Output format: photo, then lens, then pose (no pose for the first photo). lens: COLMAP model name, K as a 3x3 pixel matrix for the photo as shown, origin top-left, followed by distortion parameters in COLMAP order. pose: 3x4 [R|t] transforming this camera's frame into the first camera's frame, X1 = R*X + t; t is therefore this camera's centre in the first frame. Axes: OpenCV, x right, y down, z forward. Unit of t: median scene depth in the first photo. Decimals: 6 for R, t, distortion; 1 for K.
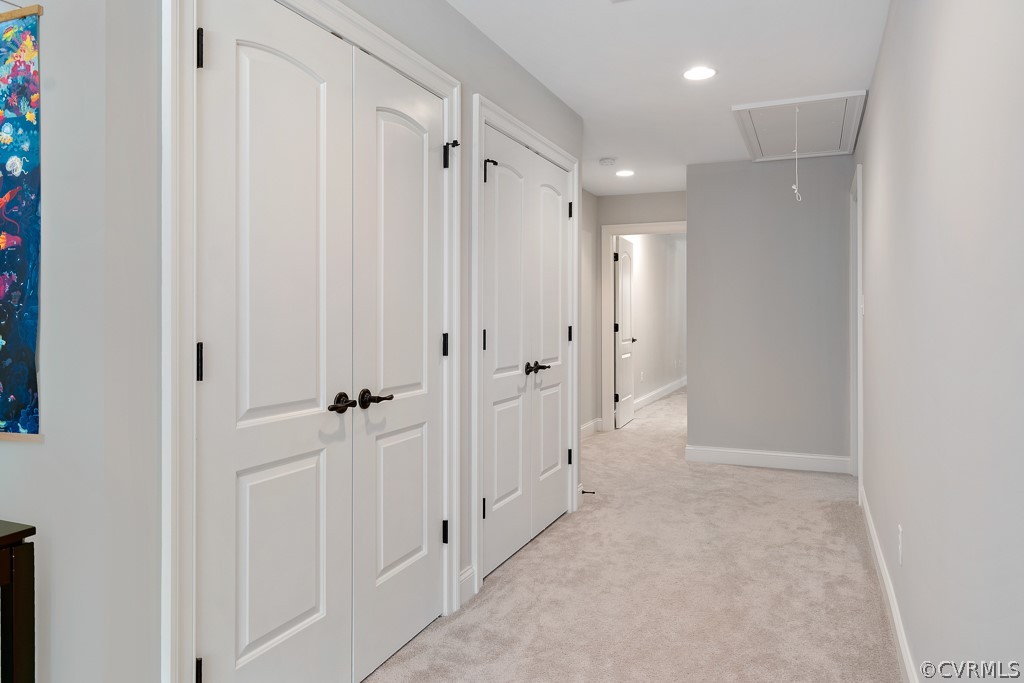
lens RADIAL K [[691.6, 0, 512.6], [0, 691.6, 341.1], [0, 0, 1]] dist [-0.000683, 0.001940]
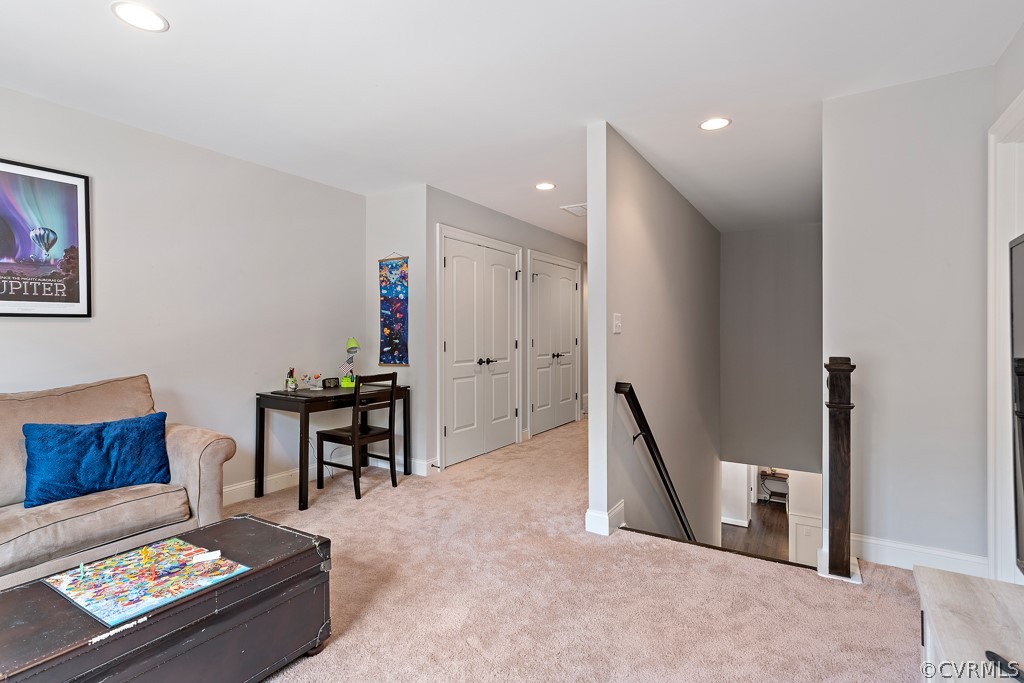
lens RADIAL K [[575.6, 0, 517.9], [0, 575.6, 338.7], [0, 0, 1]] dist [-0.020862, -0.000227]
pose [[0.988706, -0.008596, -0.149619, 0.308032], [0.003860, 0.999483, -0.031914, 0.068352], [0.149816, 0.030976, 0.988229, -1.545178]]
